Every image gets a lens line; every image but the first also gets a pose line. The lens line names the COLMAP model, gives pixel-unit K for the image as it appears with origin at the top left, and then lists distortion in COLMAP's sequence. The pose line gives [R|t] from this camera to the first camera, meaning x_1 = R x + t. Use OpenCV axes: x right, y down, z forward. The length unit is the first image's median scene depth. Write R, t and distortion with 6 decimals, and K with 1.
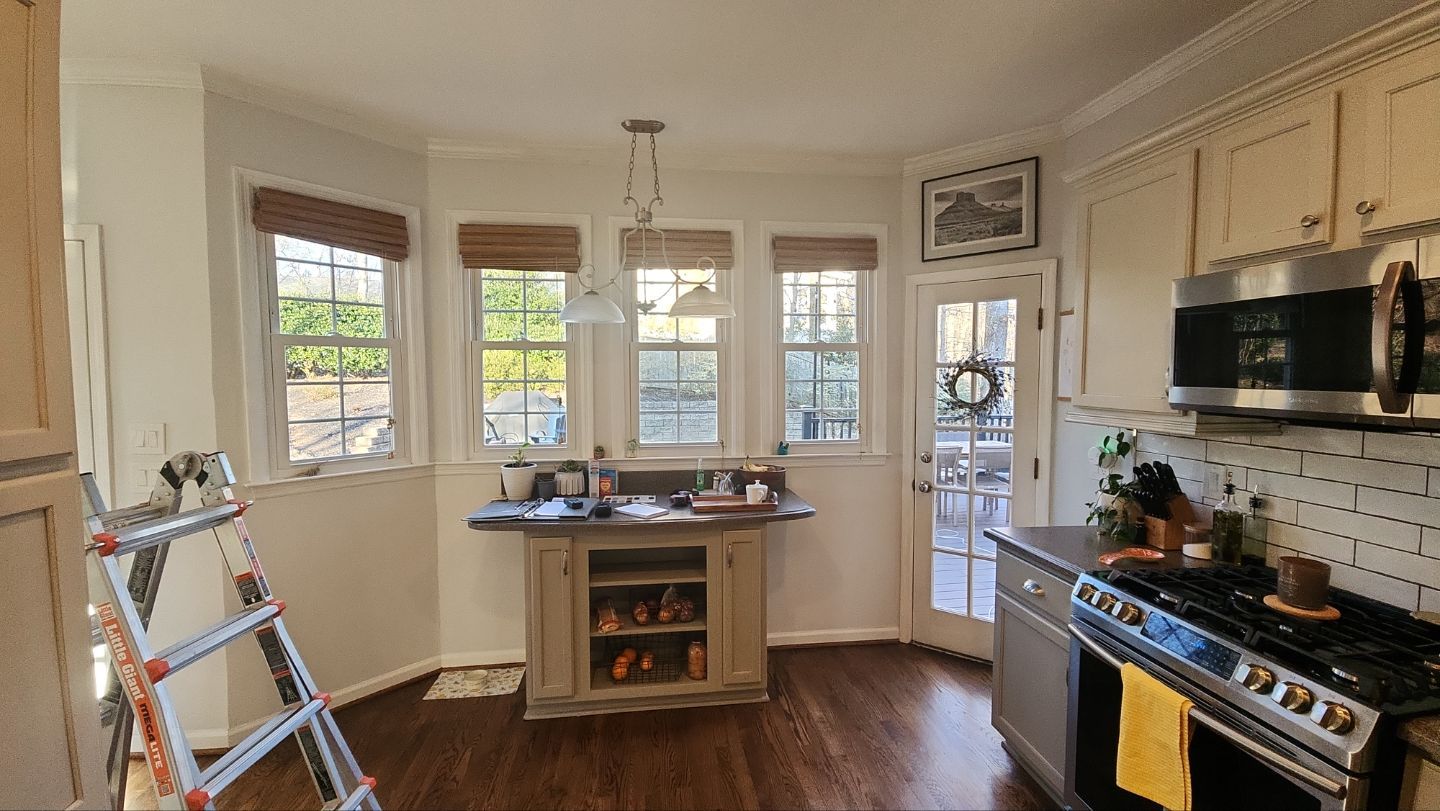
lens RADIAL K [[587.9, 0, 713.2], [0, 587.9, 405.0], [0, 0, 1]] dist [0.000740, -0.000247]
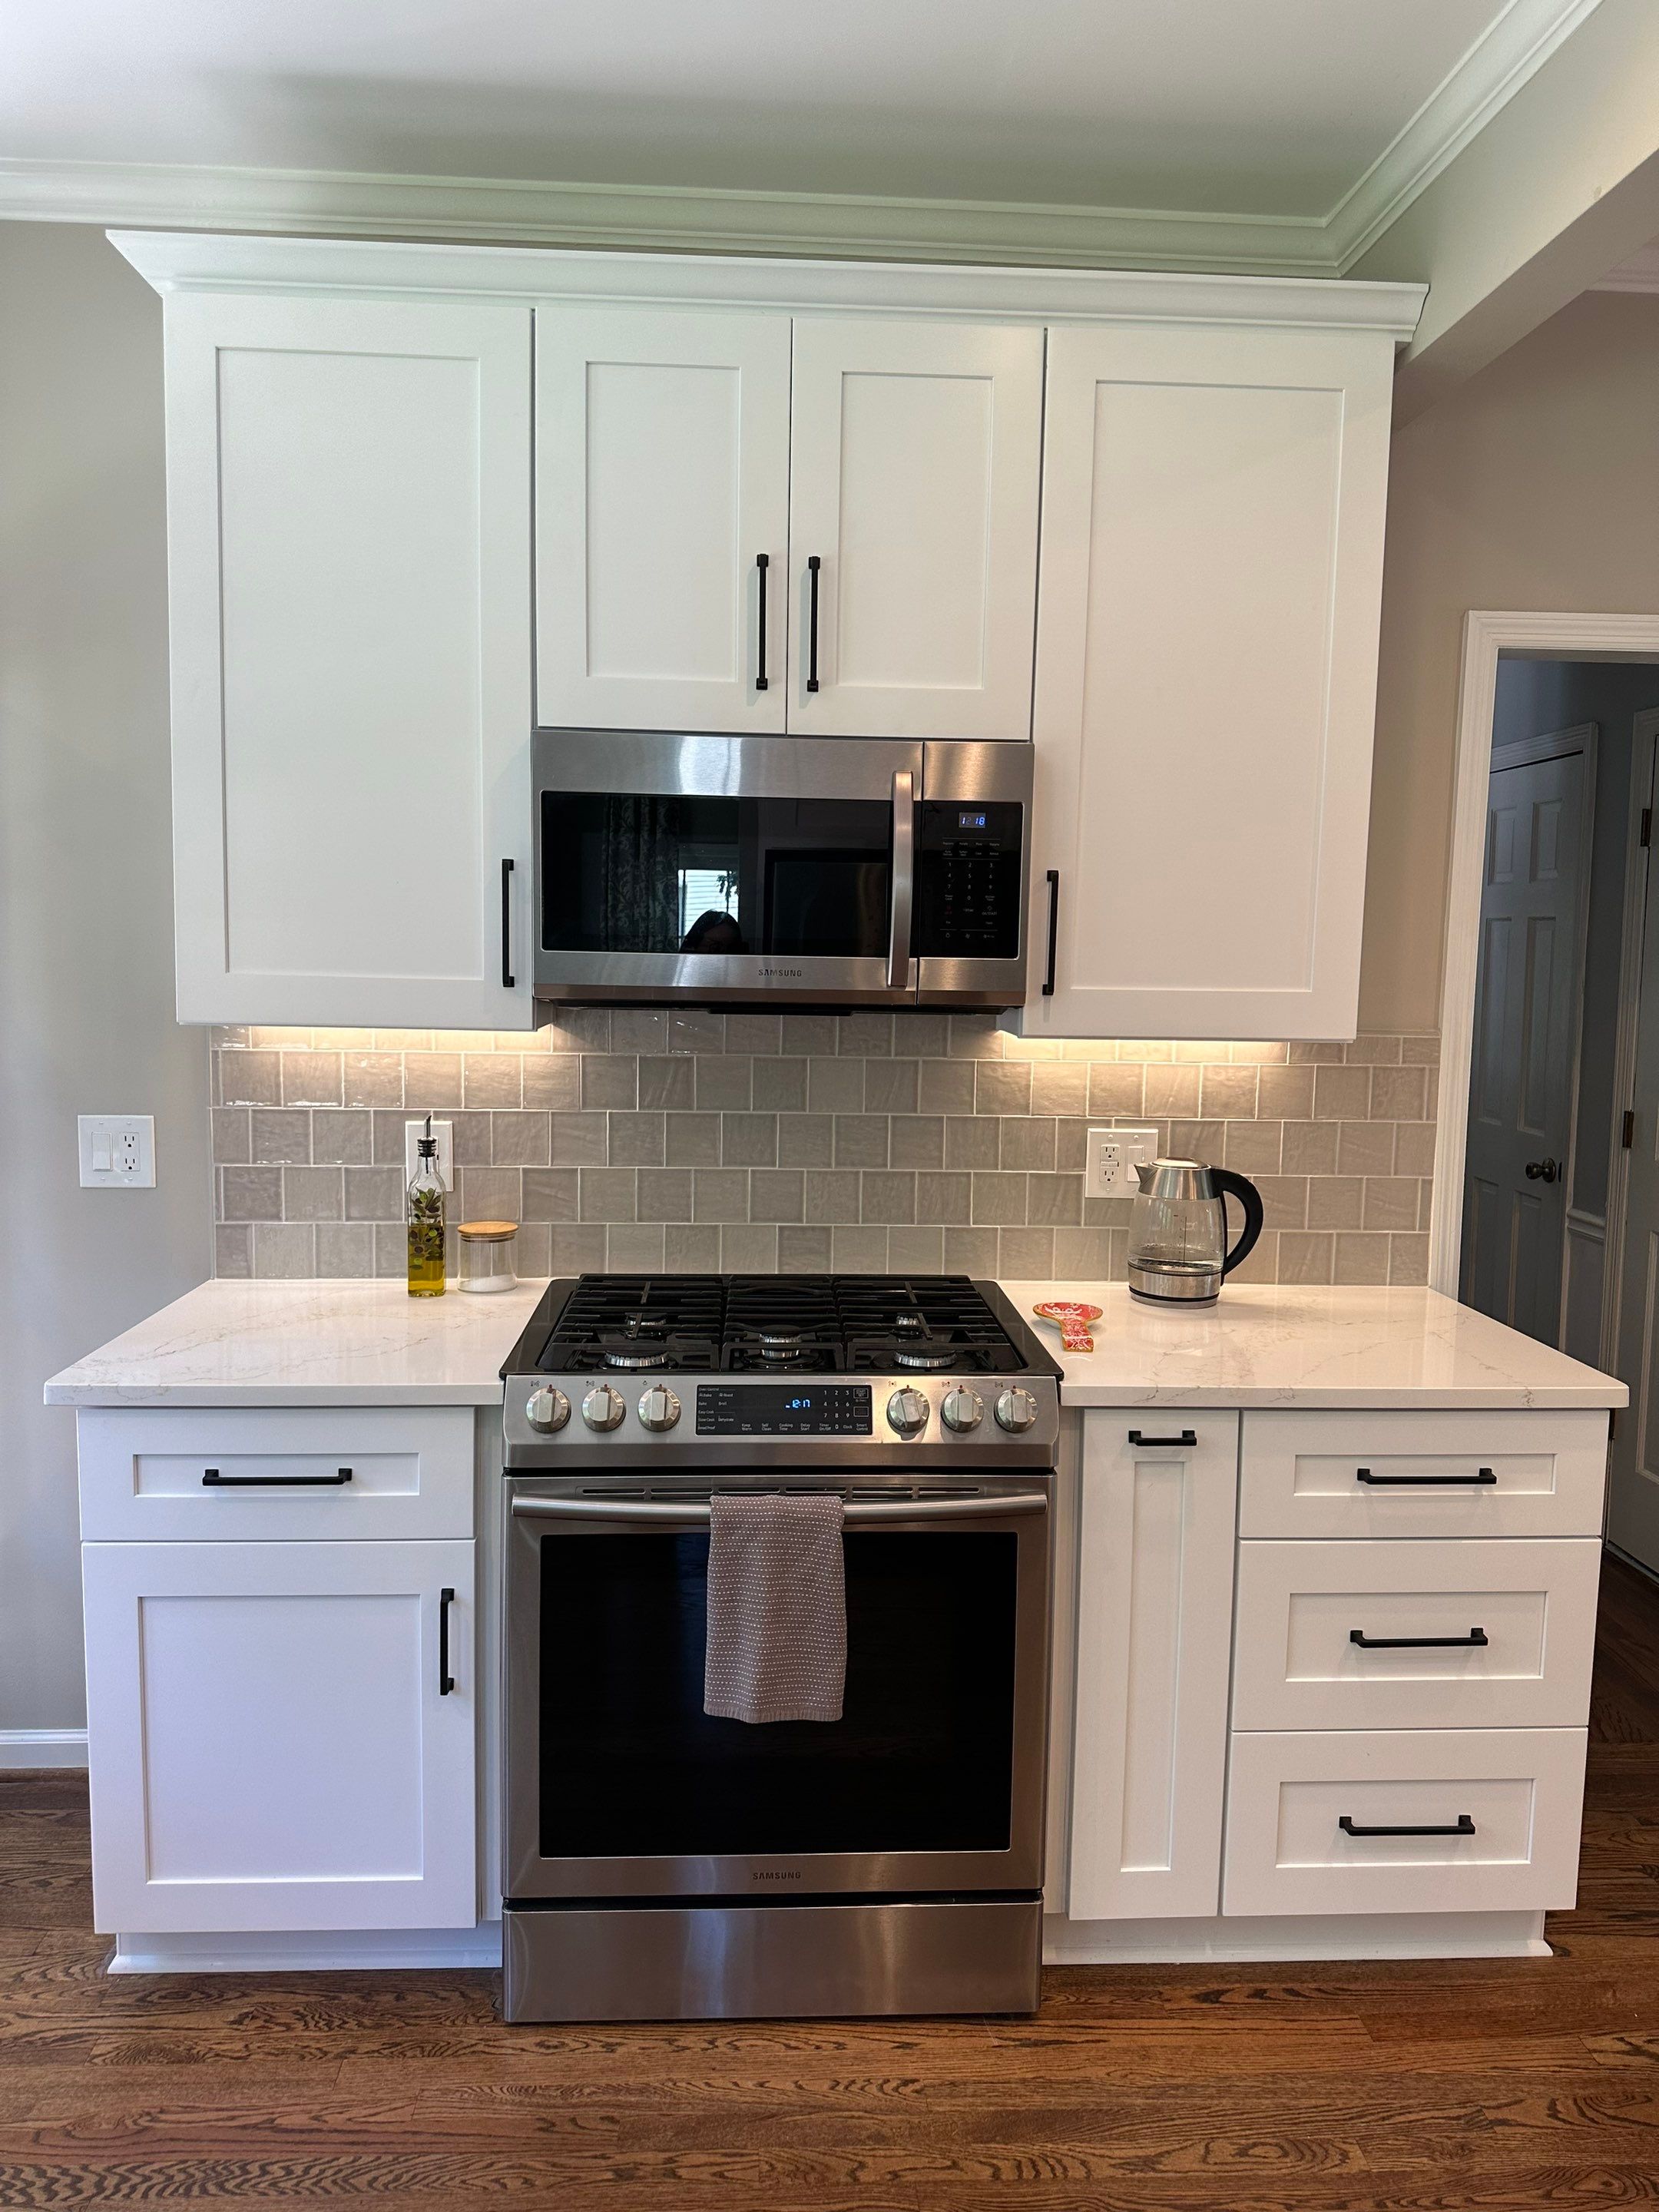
lens RADIAL K [[1520.6, 0, 849.7], [0, 1520.6, 1112.1], [0, 0, 1]] dist [-0.013548, -0.002458]
pose [[0.064980, -0.115765, 0.991149, -0.303930], [0.042829, 0.992656, 0.113133, -0.020357], [-0.996967, 0.035099, 0.069461, 0.419677]]
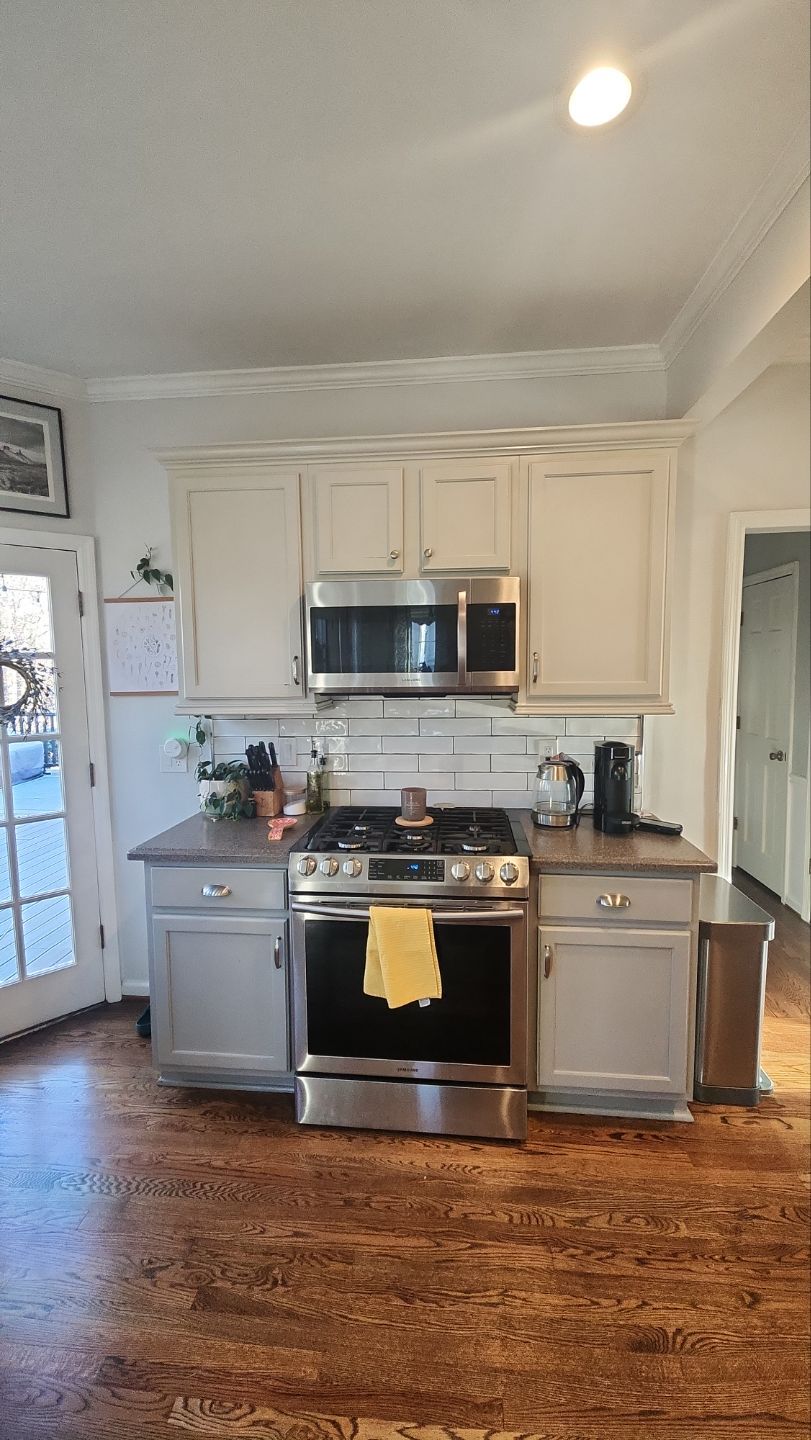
lens RADIAL K [[587.9, 0, 414.1], [0, 587.9, 714.7], [0, 0, 1]] dist [0.000740, -0.000247]
pose [[0.193564, -0.088459, 0.977092, -0.214740], [0.069750, 0.994648, 0.076230, -0.015375], [-0.978605, 0.053396, 0.198698, 0.361973]]
